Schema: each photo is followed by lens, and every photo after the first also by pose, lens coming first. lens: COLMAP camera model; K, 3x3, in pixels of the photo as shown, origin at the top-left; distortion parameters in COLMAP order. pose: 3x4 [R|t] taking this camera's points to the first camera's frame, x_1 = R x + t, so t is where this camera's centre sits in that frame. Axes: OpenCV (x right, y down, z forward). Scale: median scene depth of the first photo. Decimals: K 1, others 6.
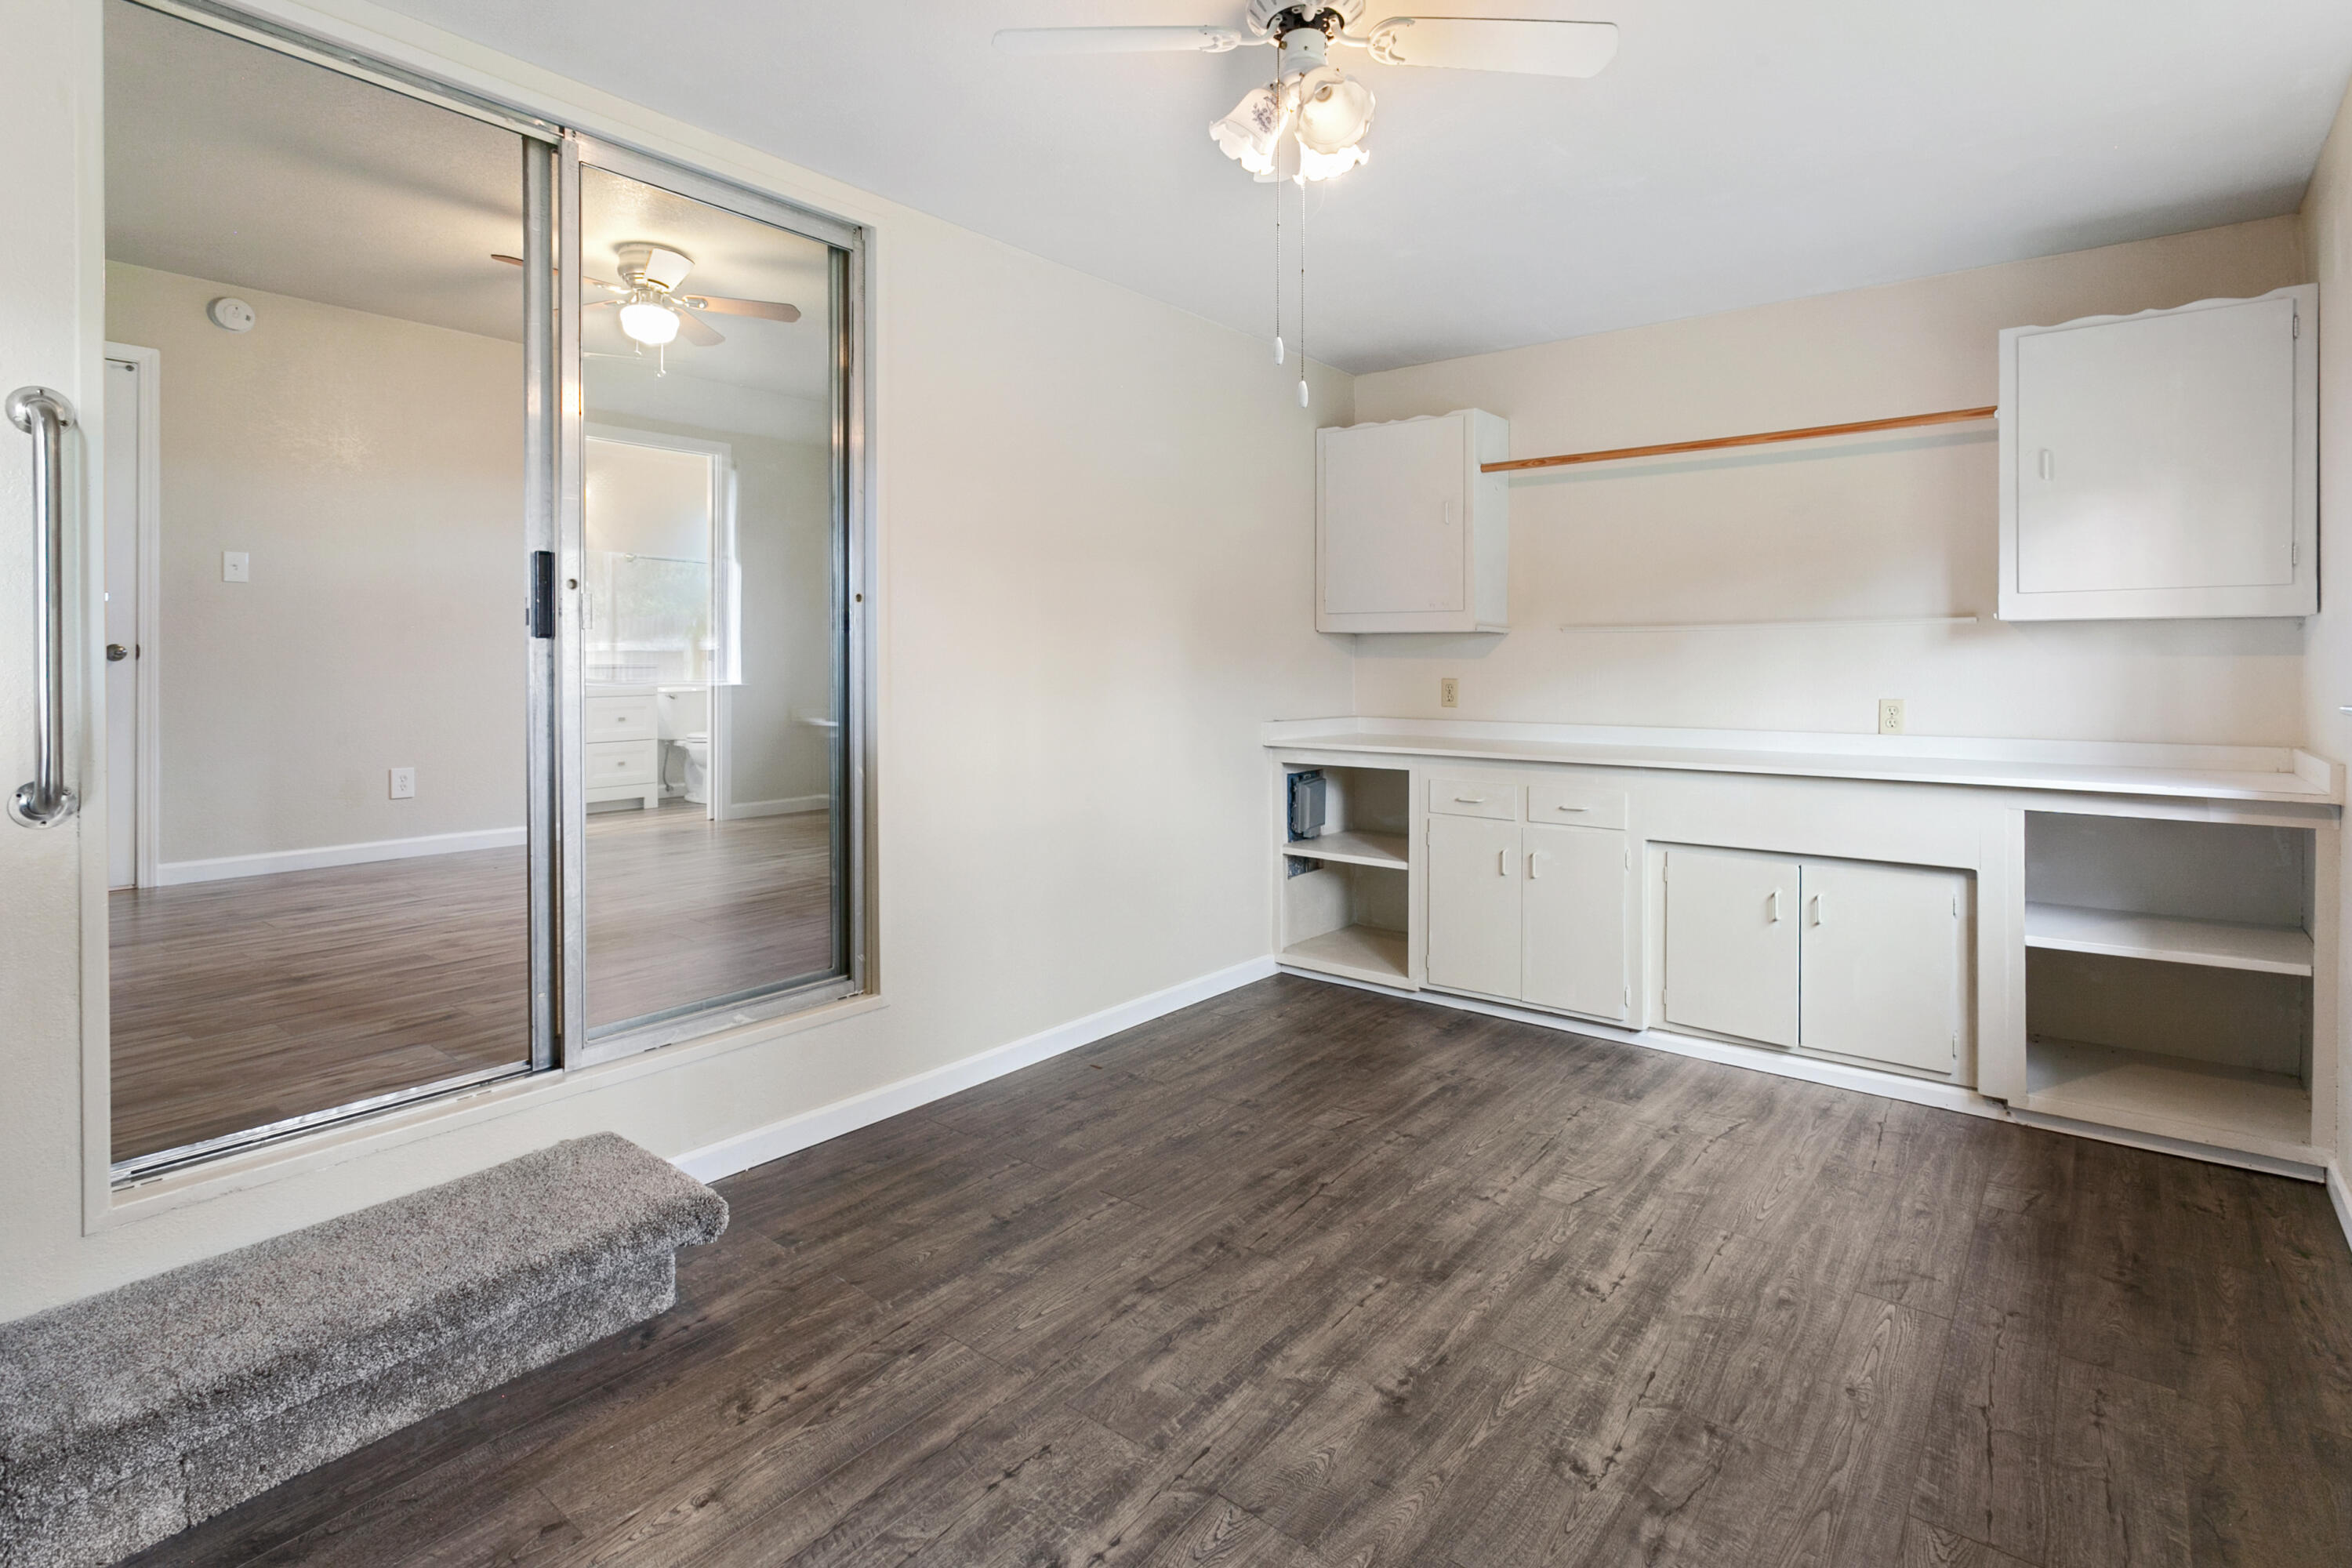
lens RADIAL K [[1144.4, 0, 1175.8], [0, 1144.4, 667.9], [0, 0, 1]] dist [-0.004204, -0.000215]
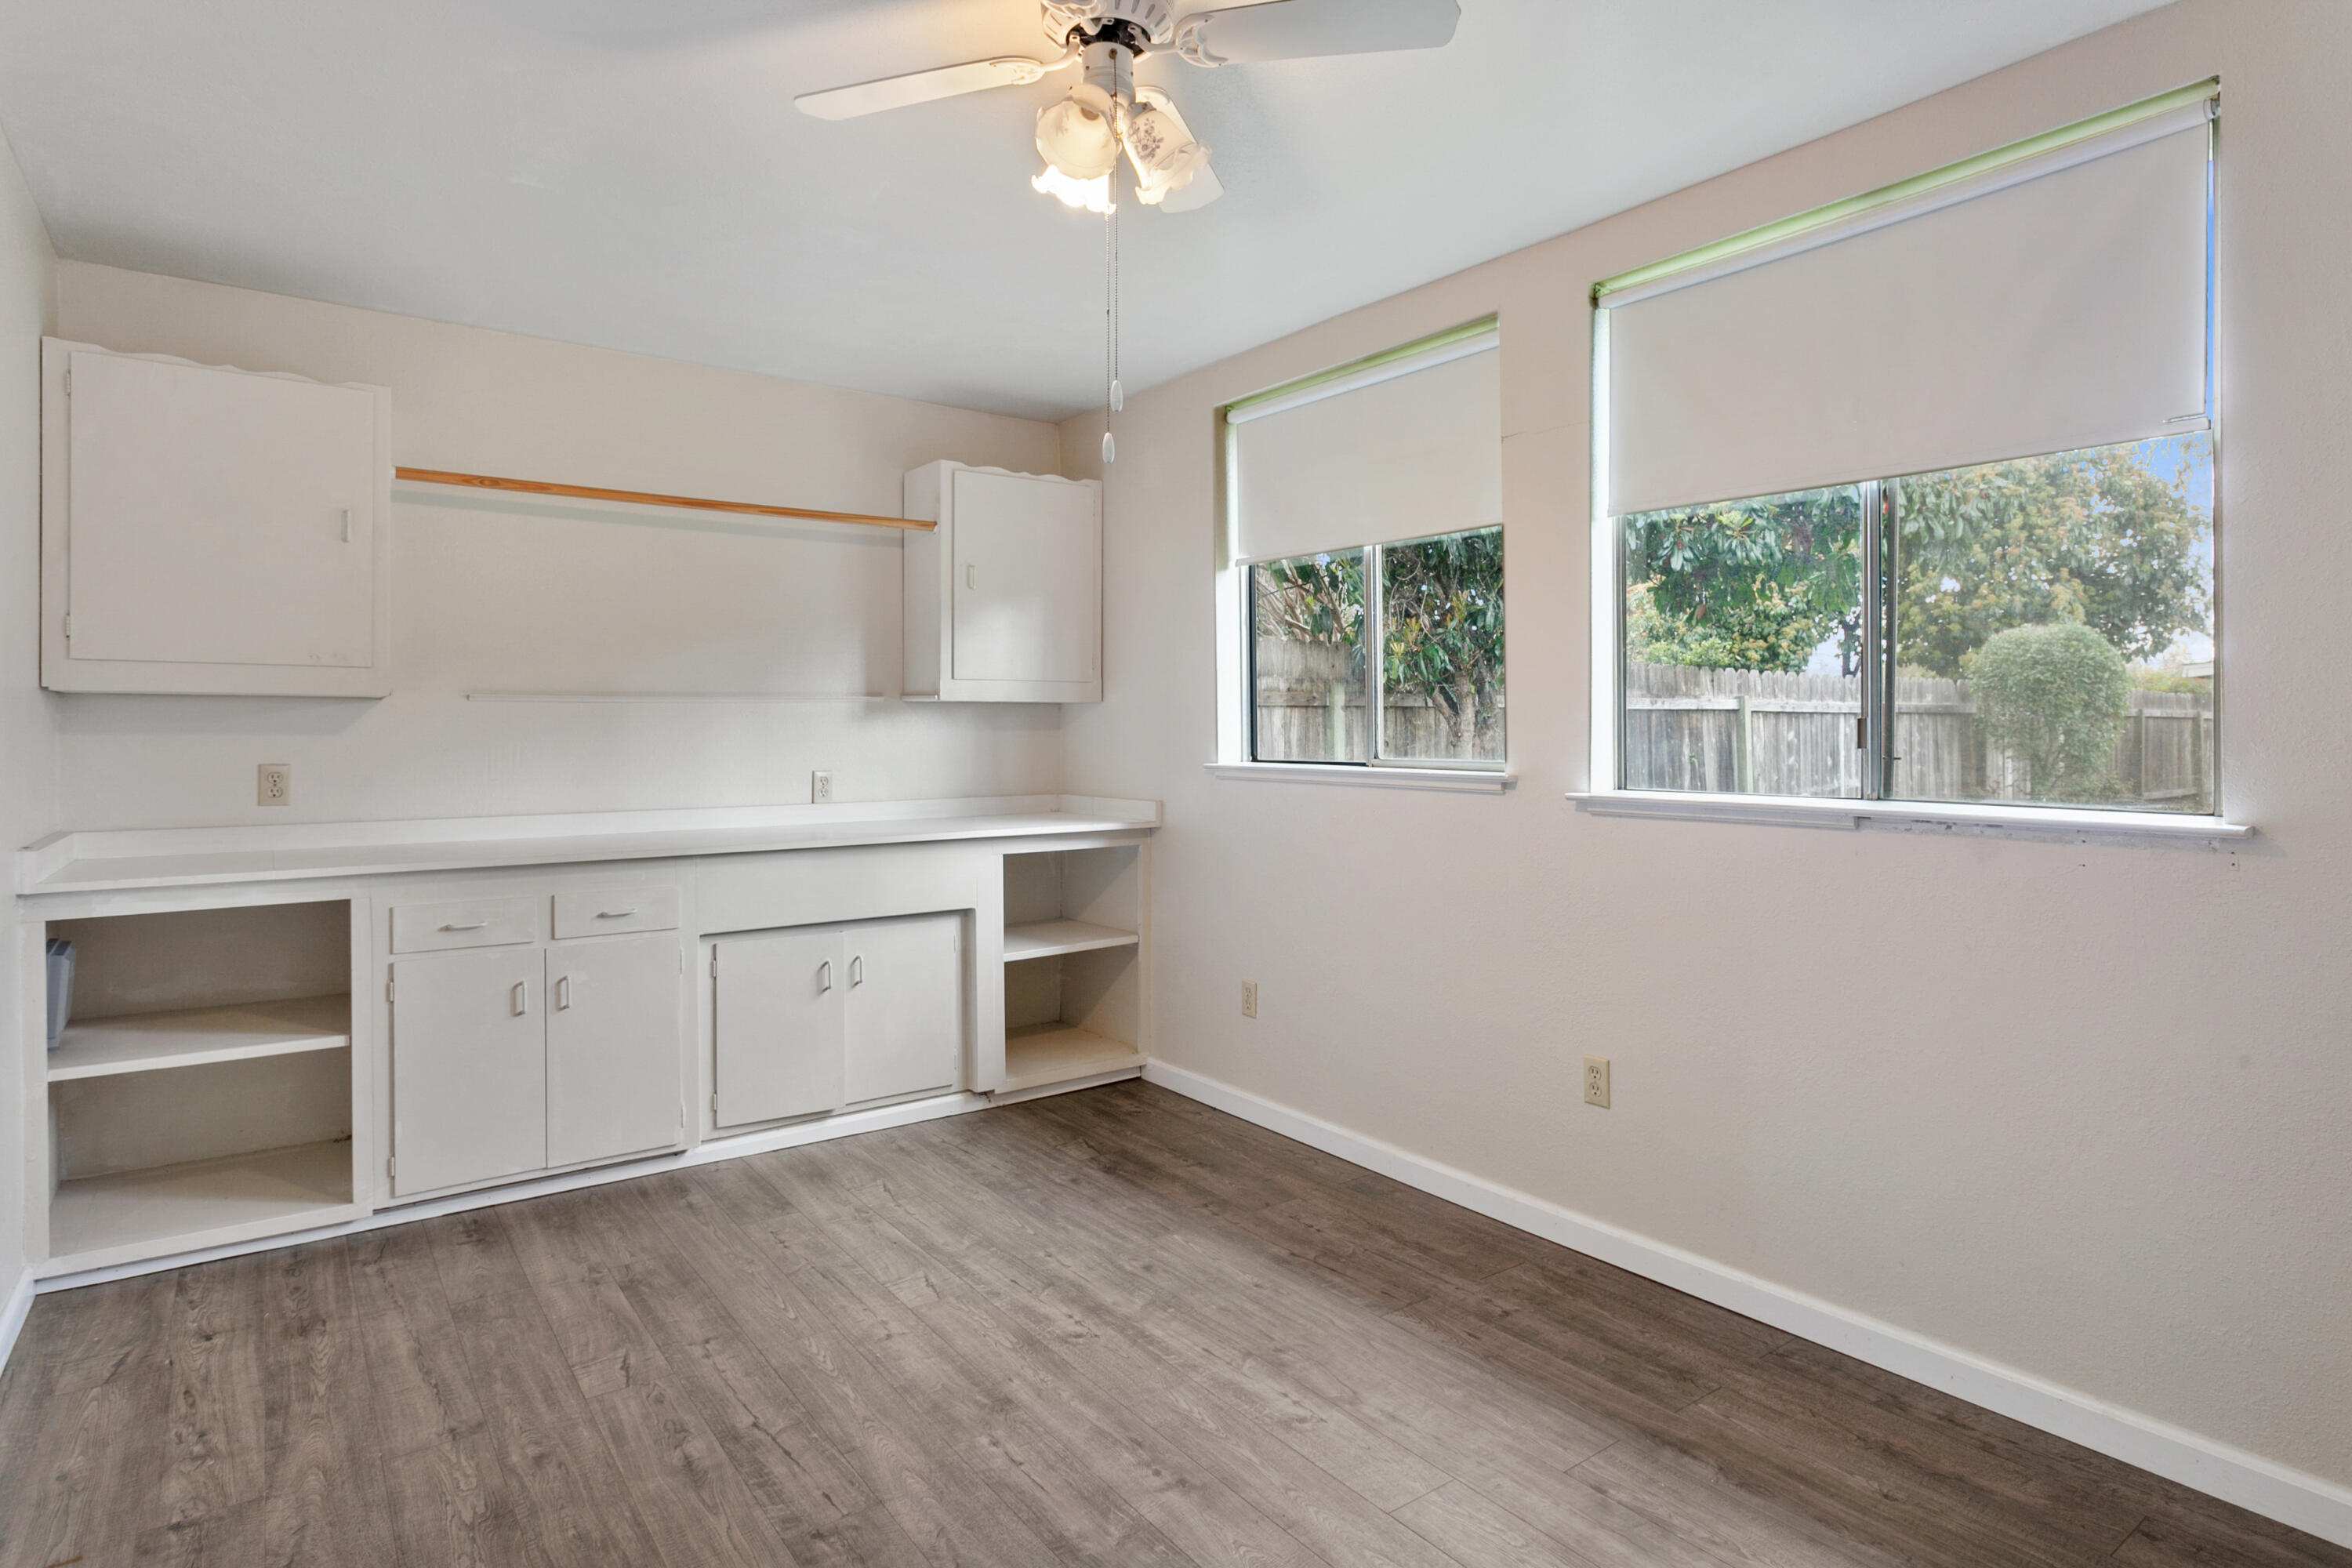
lens RADIAL K [[1276.1, 0, 1176.3], [0, 1276.1, 723.1], [0, 0, 1]] dist [0.000403, -0.000188]
pose [[0.259768, 0.002832, 0.965667, -0.562066], [0.009673, 0.999938, -0.005535, -0.008574], [-0.965623, 0.010778, 0.259724, 0.453087]]
